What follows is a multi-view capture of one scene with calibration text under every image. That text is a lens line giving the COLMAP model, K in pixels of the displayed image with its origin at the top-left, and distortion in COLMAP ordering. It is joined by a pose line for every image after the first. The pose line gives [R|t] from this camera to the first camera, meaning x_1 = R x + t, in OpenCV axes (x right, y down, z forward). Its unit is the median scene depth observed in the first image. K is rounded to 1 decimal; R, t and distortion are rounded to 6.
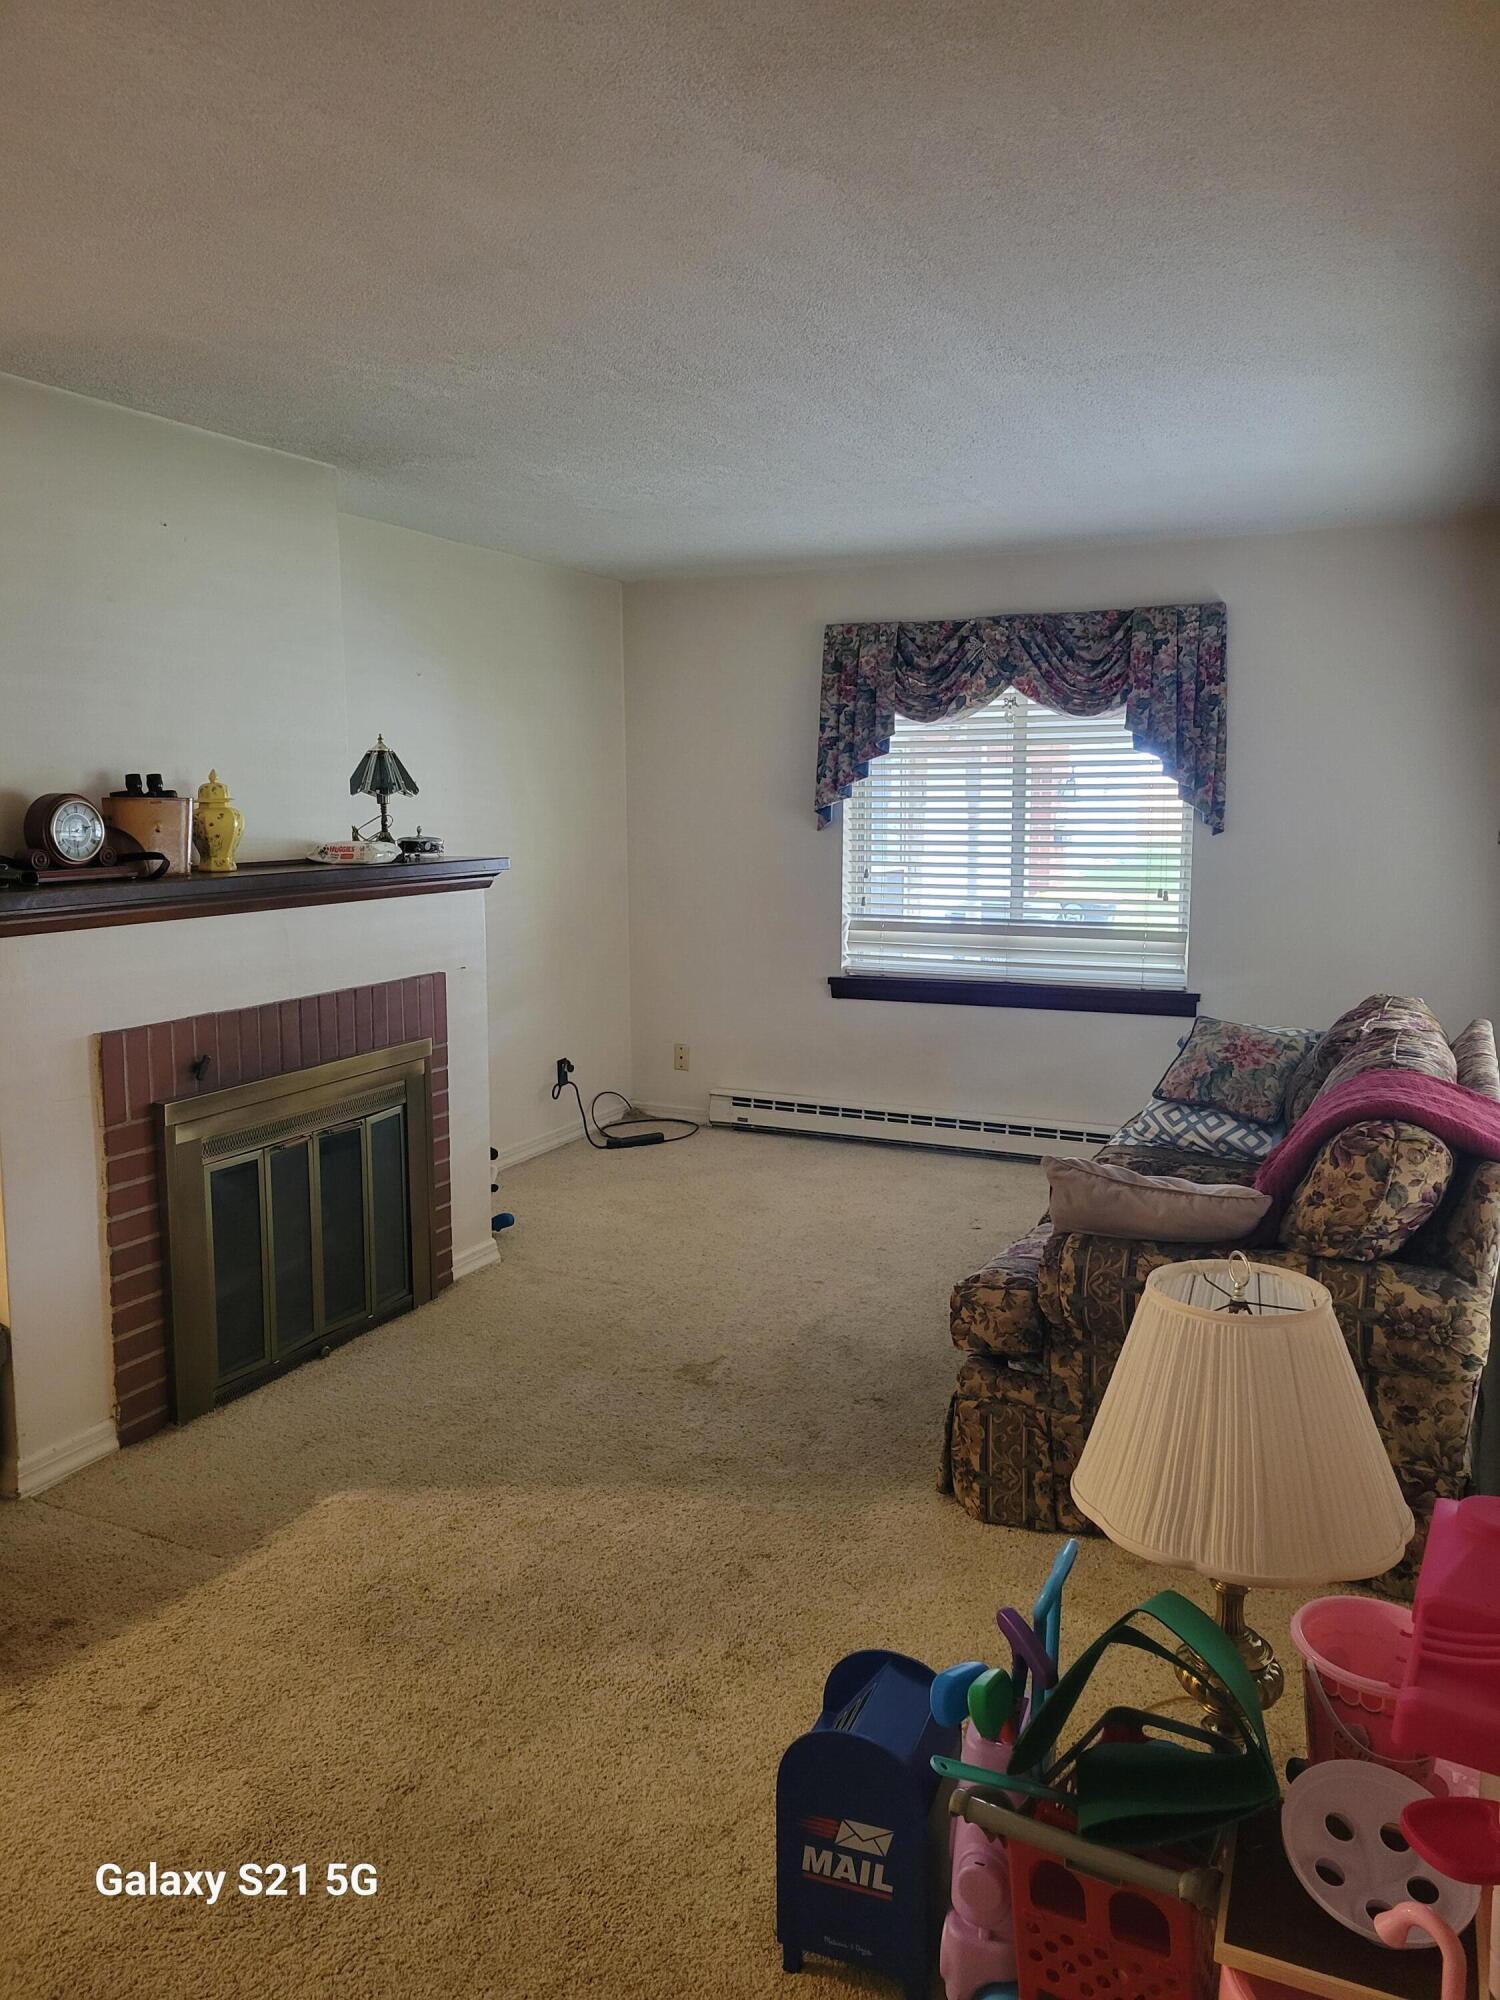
lens RADIAL K [[1521.8, 0, 748.7], [0, 1521.8, 976.0], [0, 0, 1]] dist [0.052158, -0.001515]
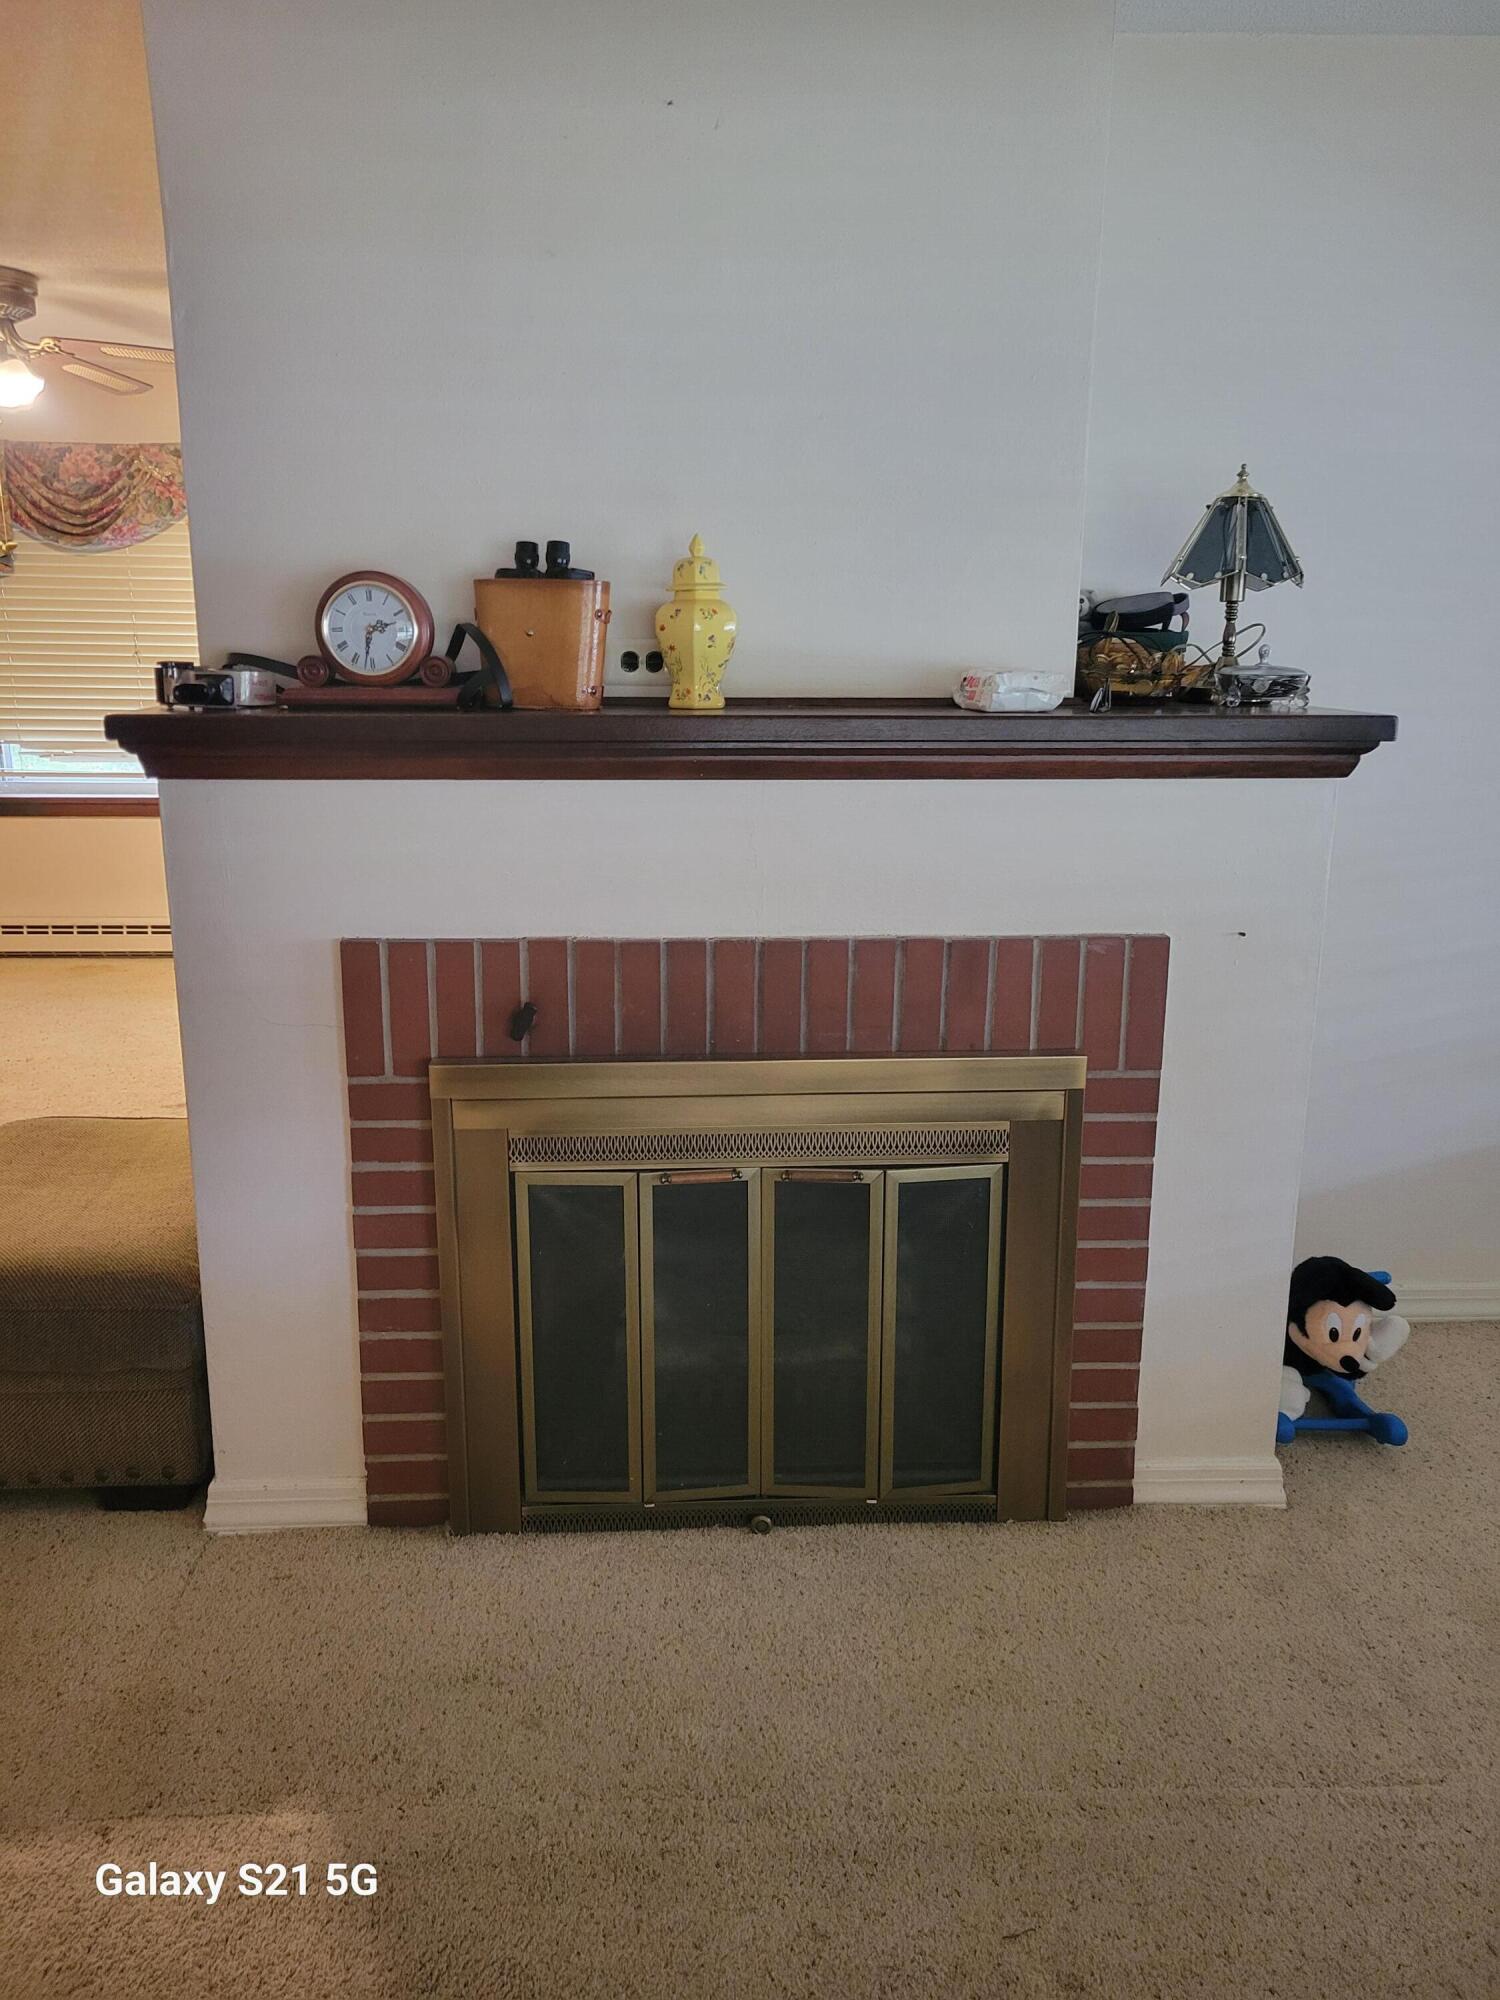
lens RADIAL K [[1490.5, 0, 750.0], [0, 1490.5, 1000.0], [0, 0, 1]] dist [0.043981, -0.001424]
pose [[0.463850, 0.204020, -0.862102, 0.166047], [-0.111901, 0.978820, 0.171433, -0.050235], [0.878818, 0.016951, 0.476856, 0.629795]]
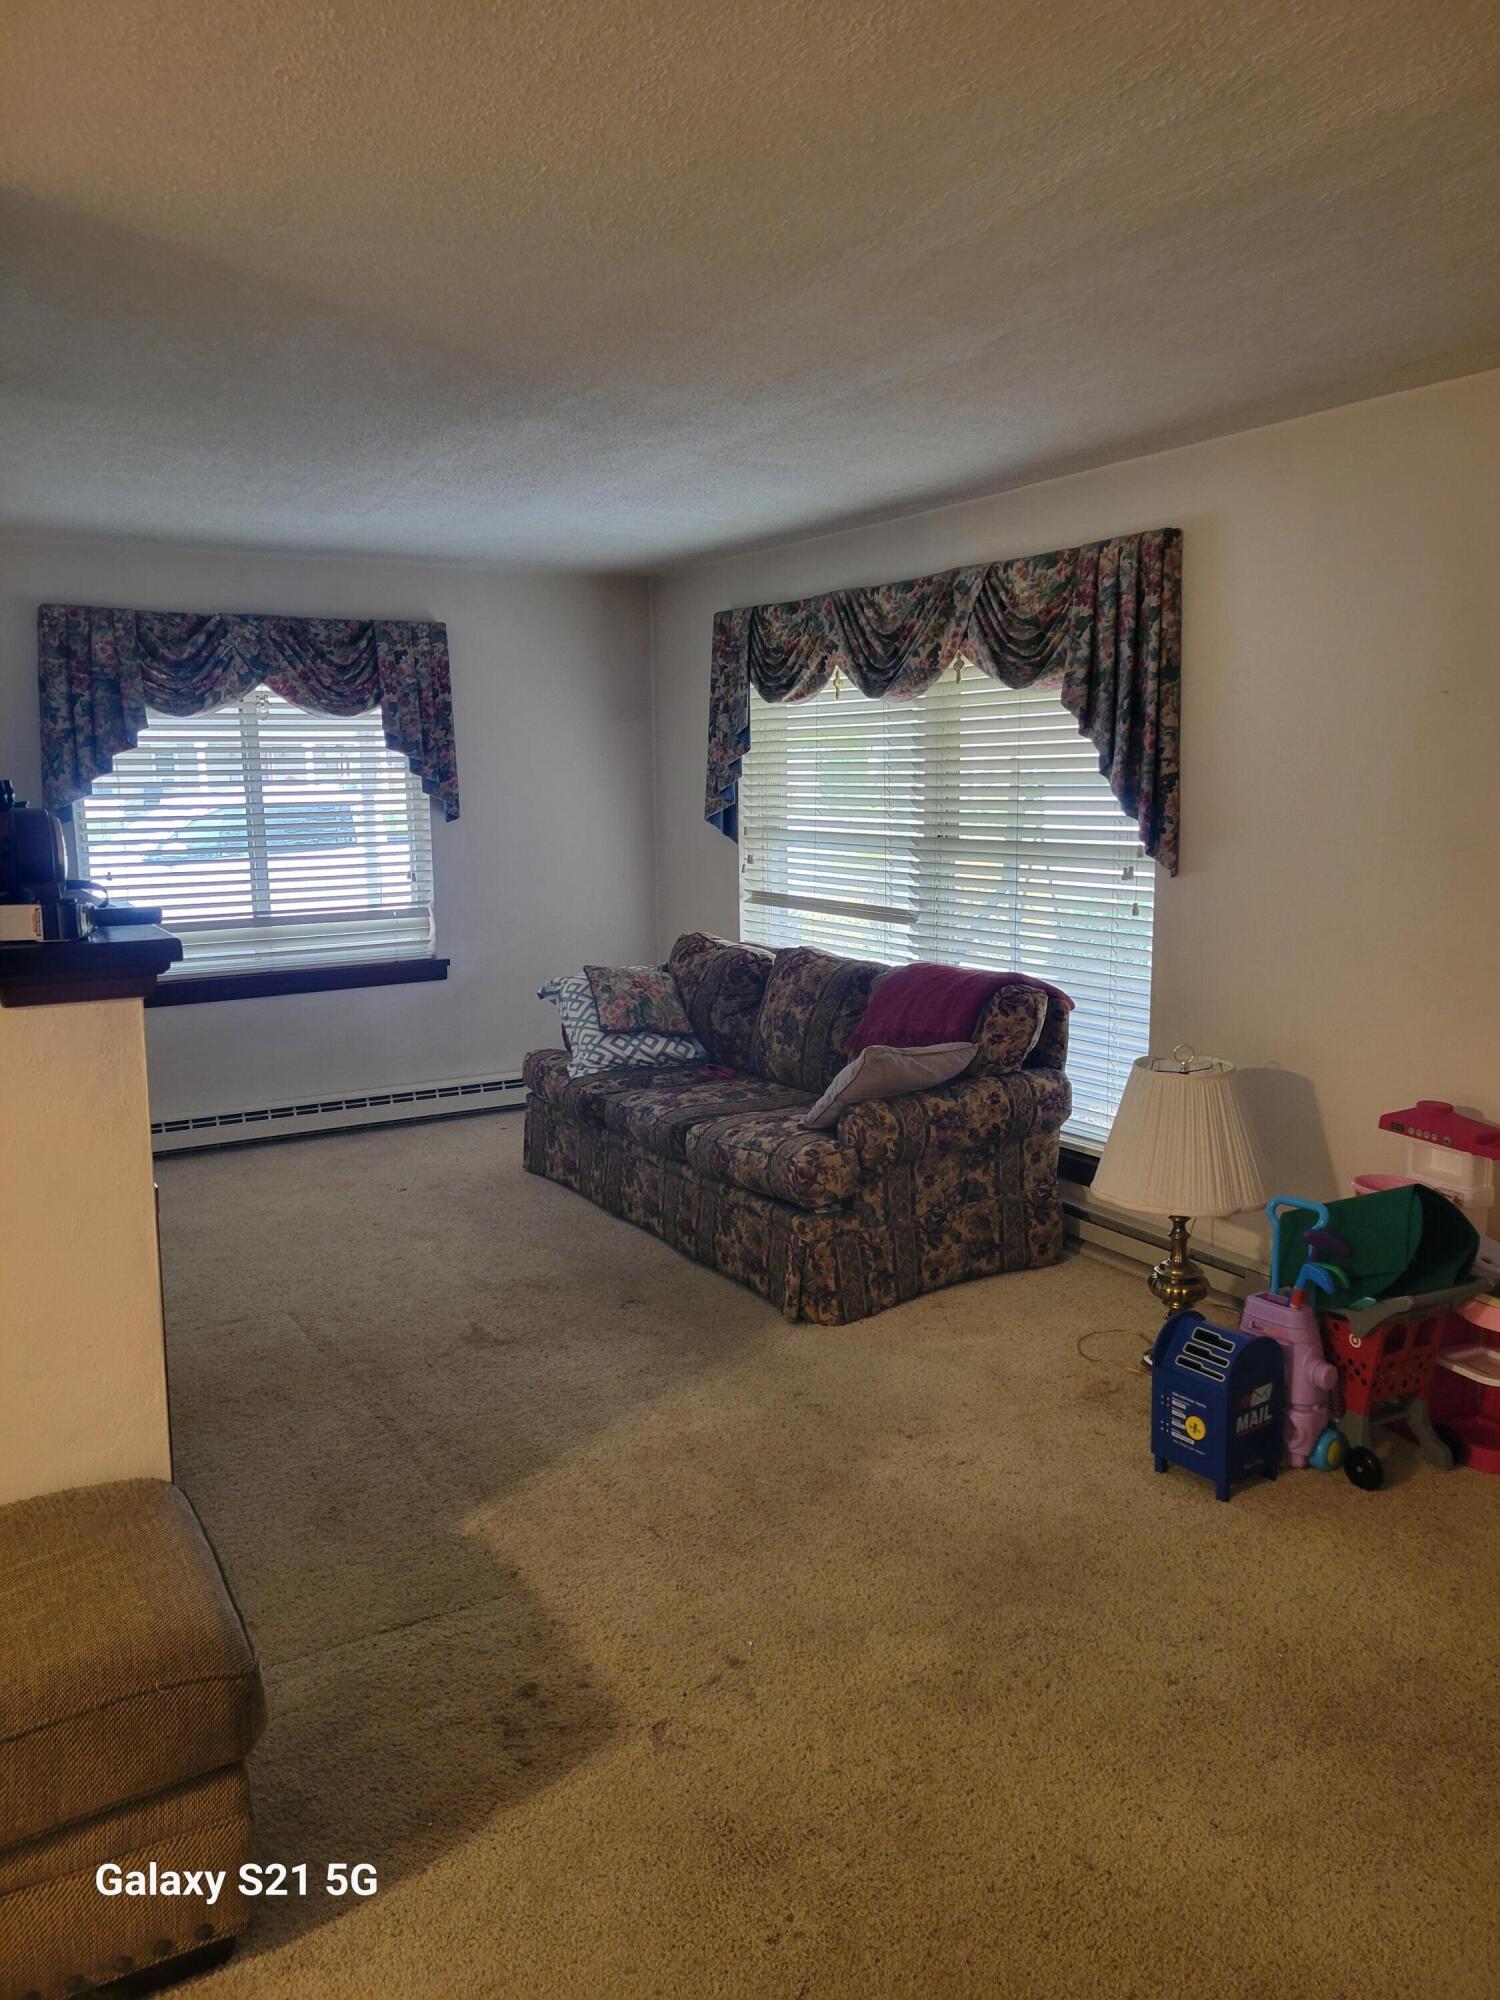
lens RADIAL K [[1490.5, 0, 750.0], [0, 1490.5, 1000.0], [0, 0, 1]] dist [0.043981, -0.001424]
pose [[0.538591, -0.134001, 0.831844, -0.663011], [0.113673, 0.989802, 0.085847, -0.035935], [-0.834864, 0.048322, 0.548330, 0.228649]]
